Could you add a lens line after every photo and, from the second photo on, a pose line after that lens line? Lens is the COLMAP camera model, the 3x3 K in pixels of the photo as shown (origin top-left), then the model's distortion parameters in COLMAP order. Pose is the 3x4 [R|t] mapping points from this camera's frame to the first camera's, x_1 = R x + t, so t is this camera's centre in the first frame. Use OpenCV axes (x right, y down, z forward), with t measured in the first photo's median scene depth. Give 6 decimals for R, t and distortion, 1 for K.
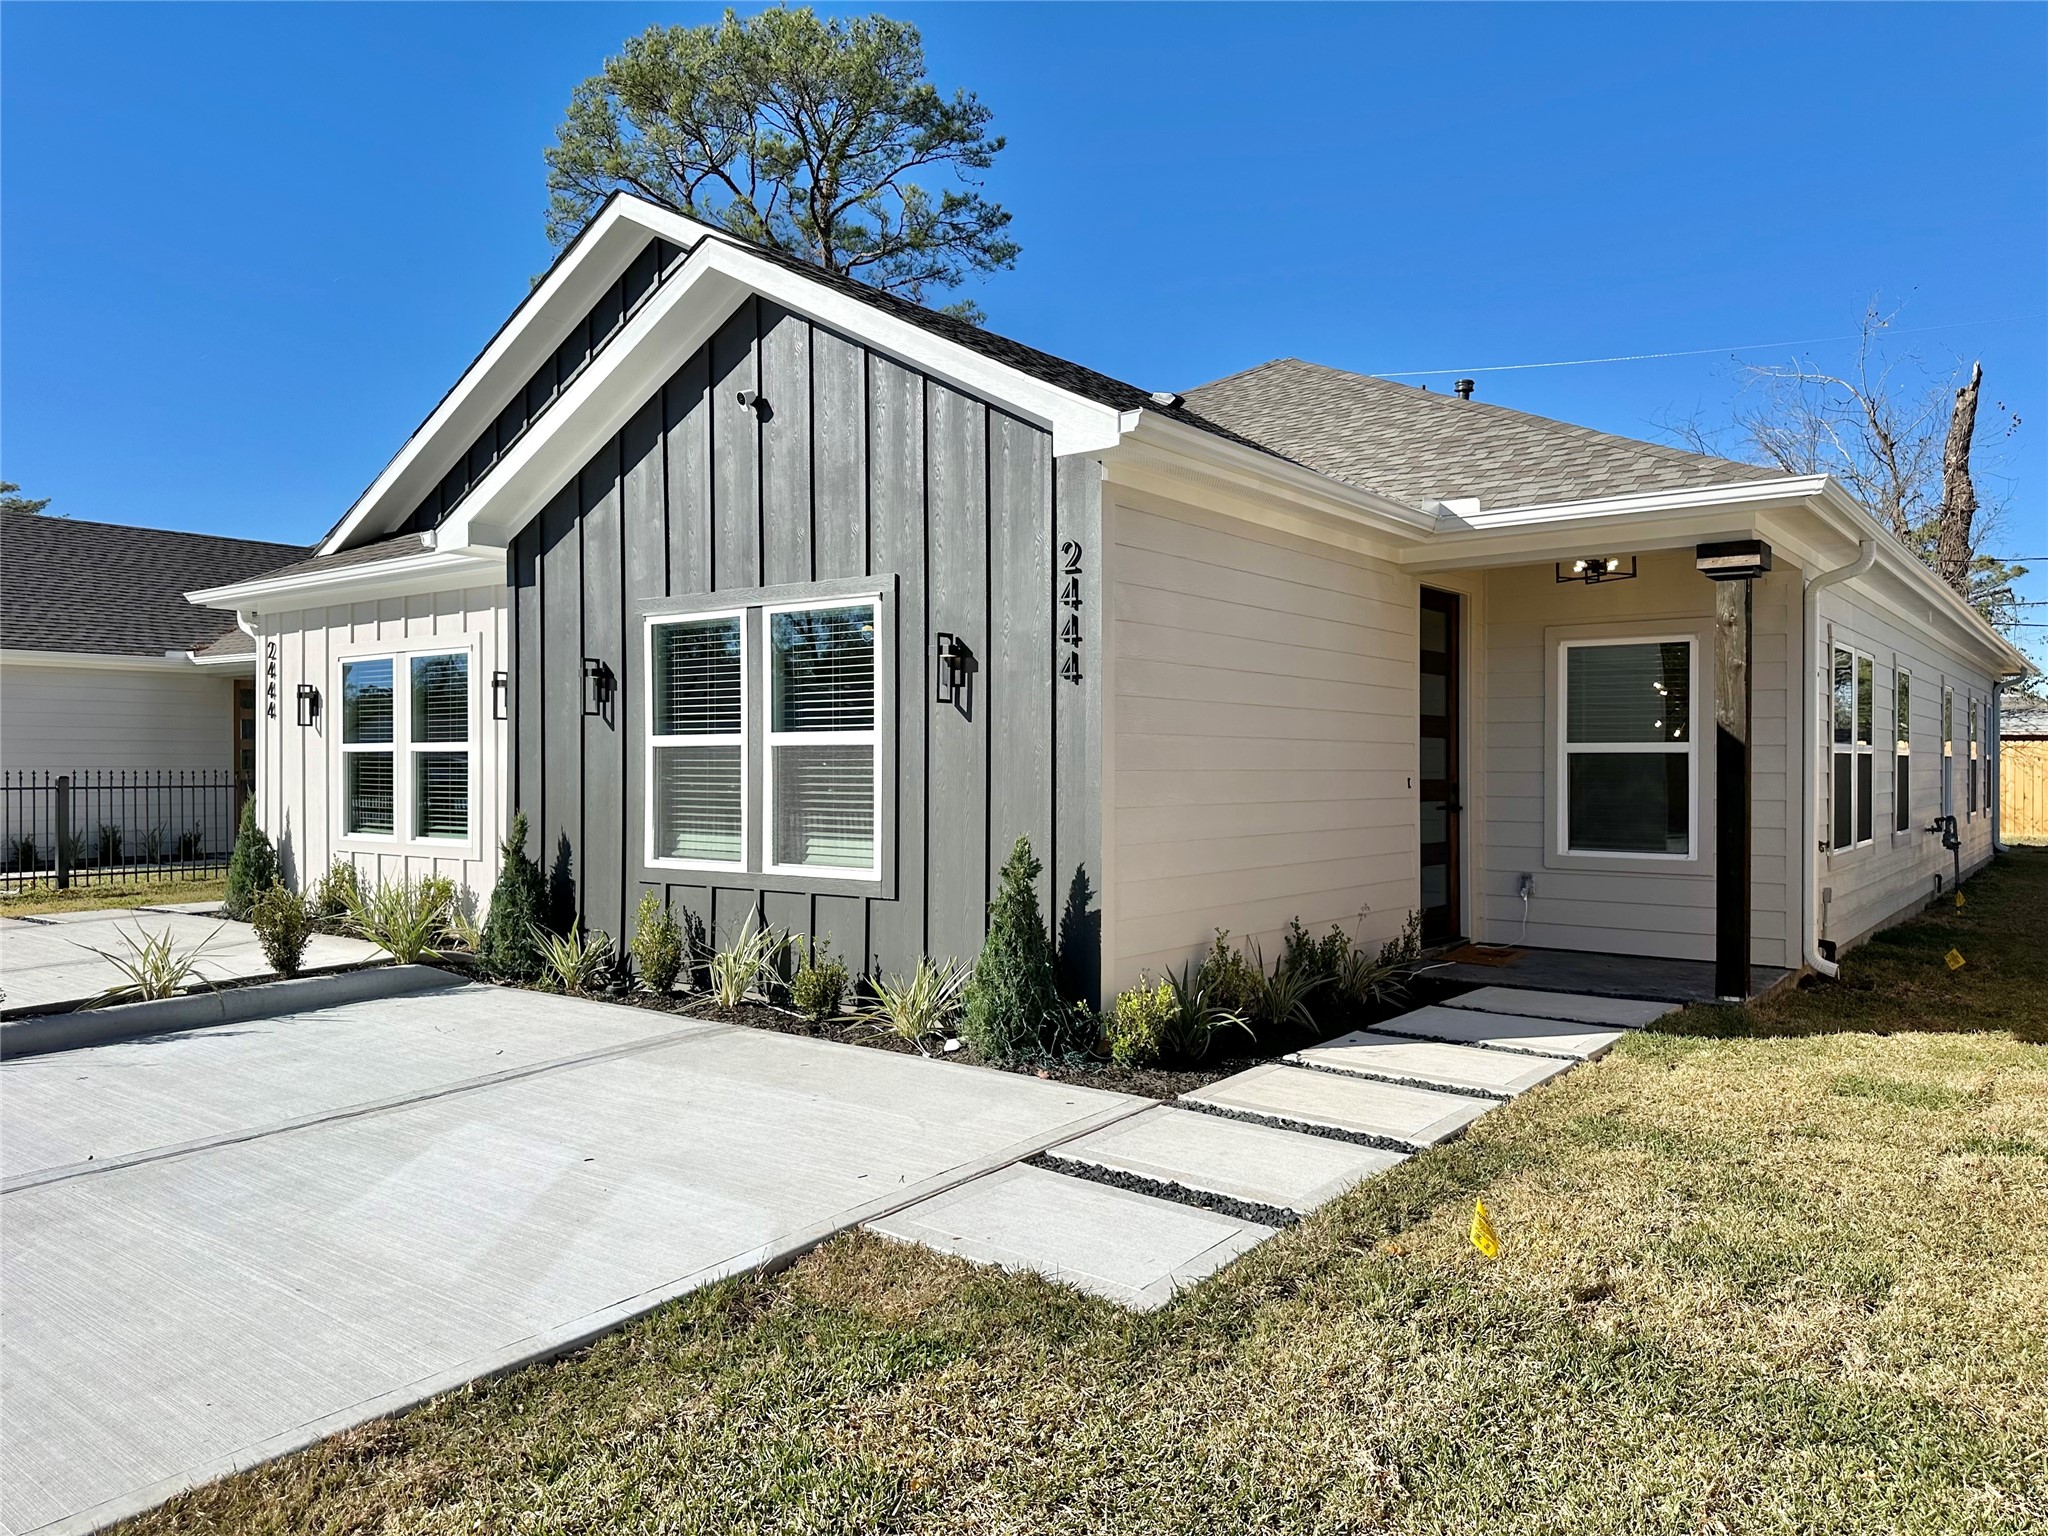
lens RADIAL K [[1503.0, 0, 1024.0], [0, 1503.0, 768.0], [0, 0, 1]] dist [0.045974, -0.001594]
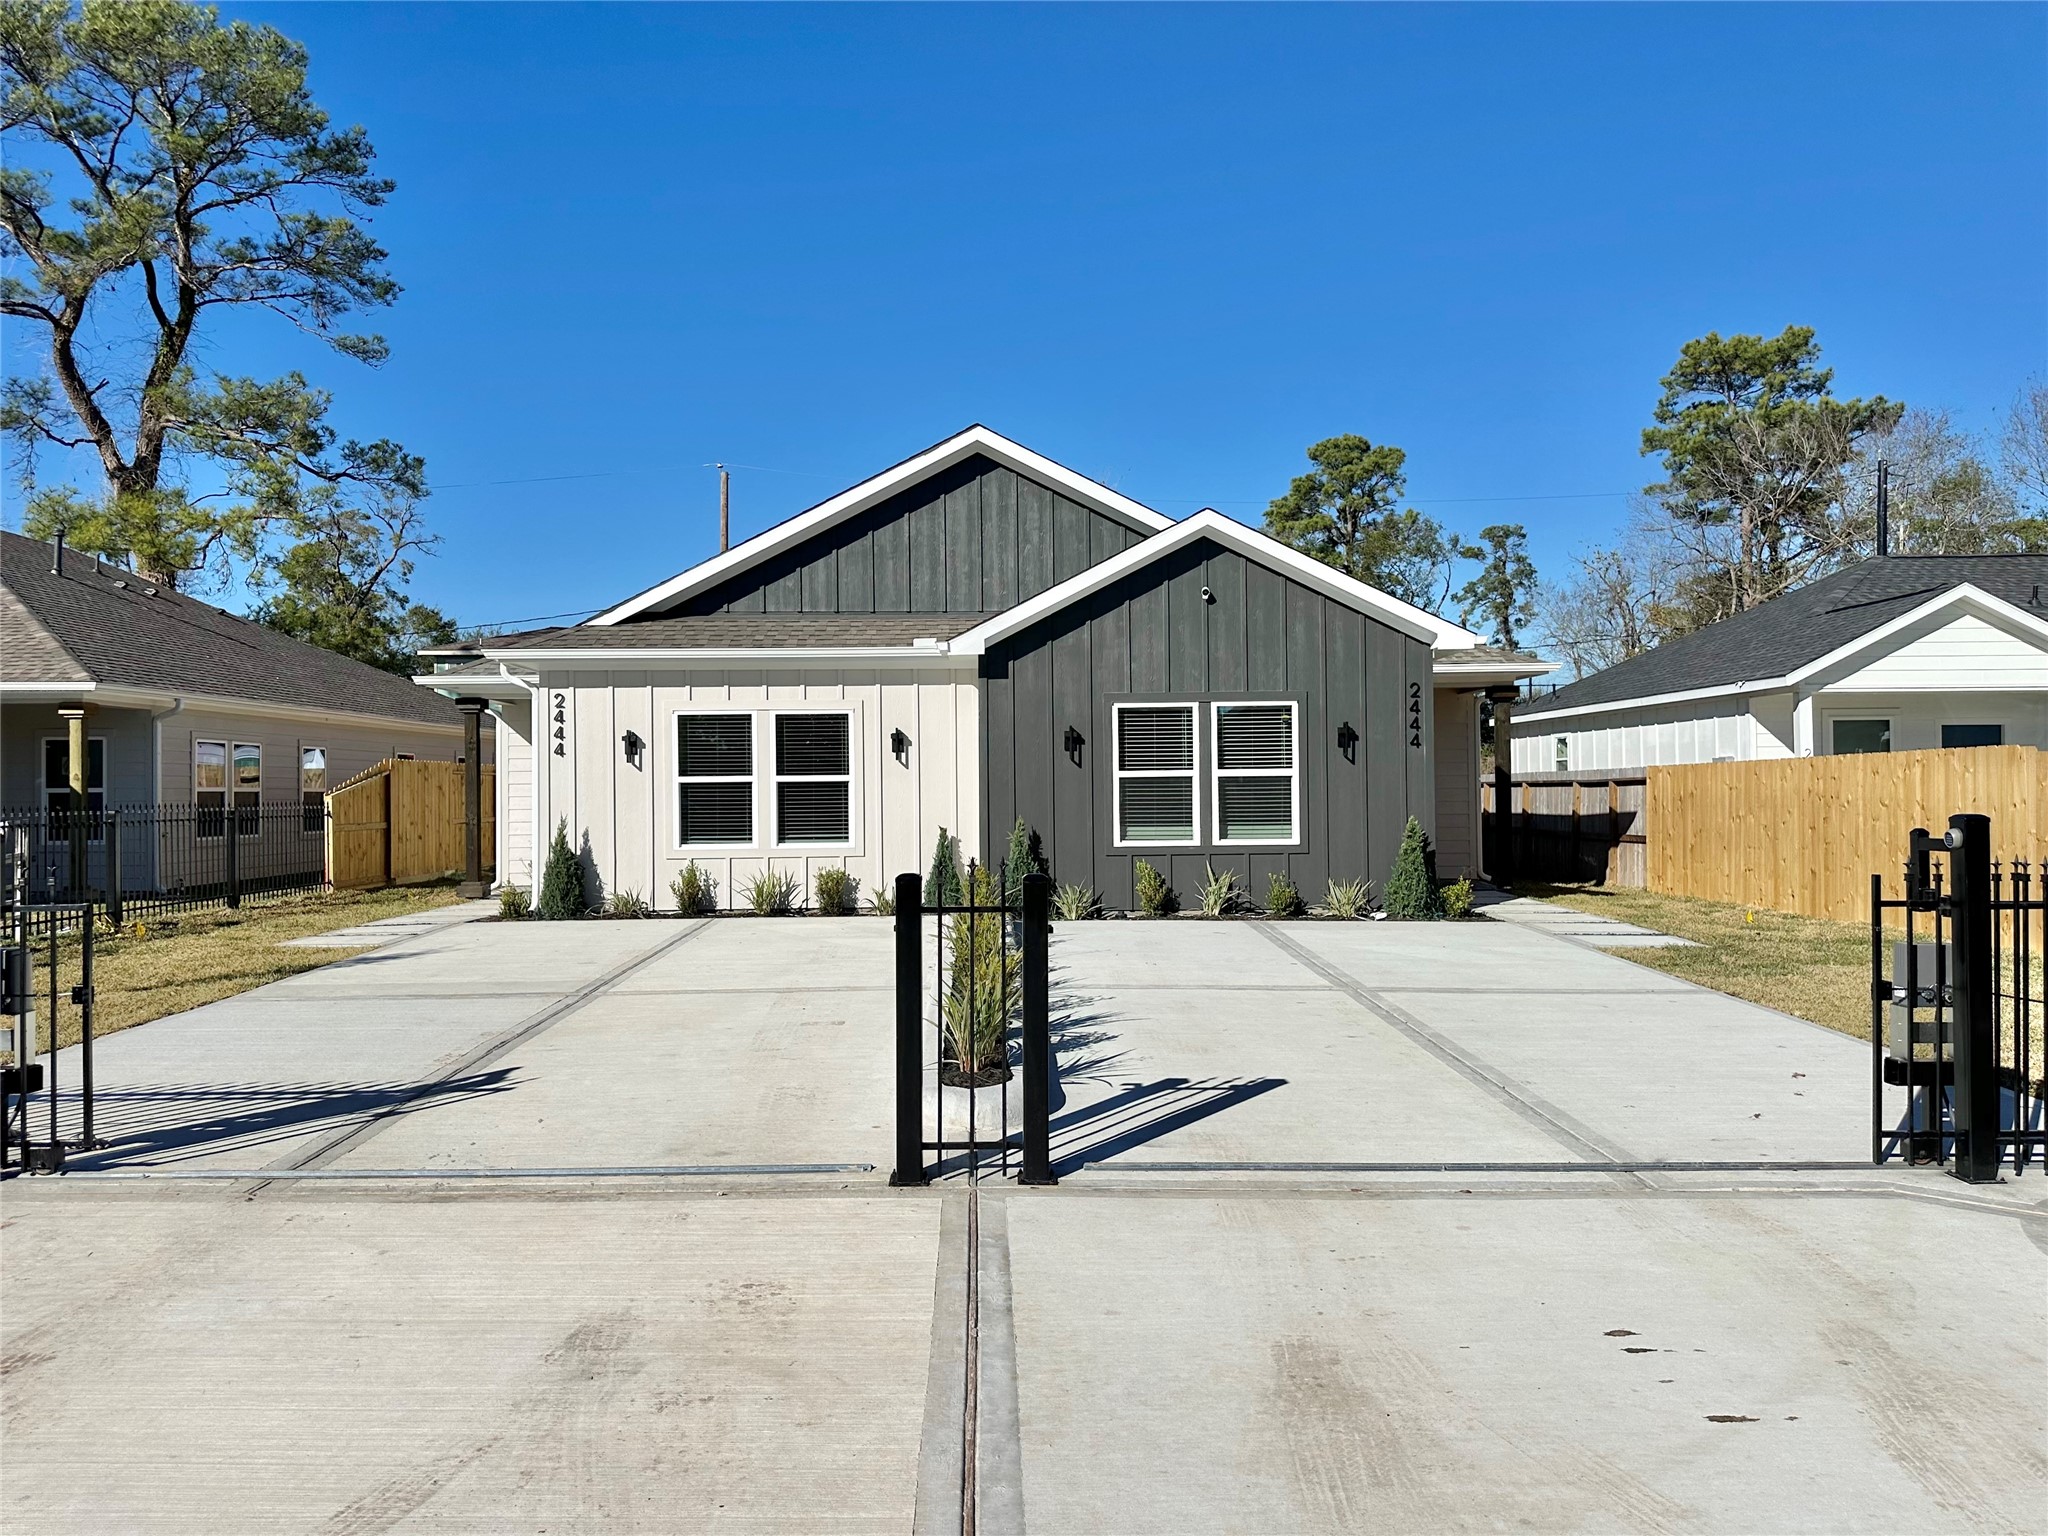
lens RADIAL K [[1503.0, 0, 1024.0], [0, 1503.0, 768.0], [0, 0, 1]] dist [0.045974, -0.001594]
pose [[0.787738, -0.001818, 0.616007, -1.195338], [0.011851, 0.999855, -0.012204, -0.004173], [-0.615896, 0.016914, 0.787646, -0.259244]]
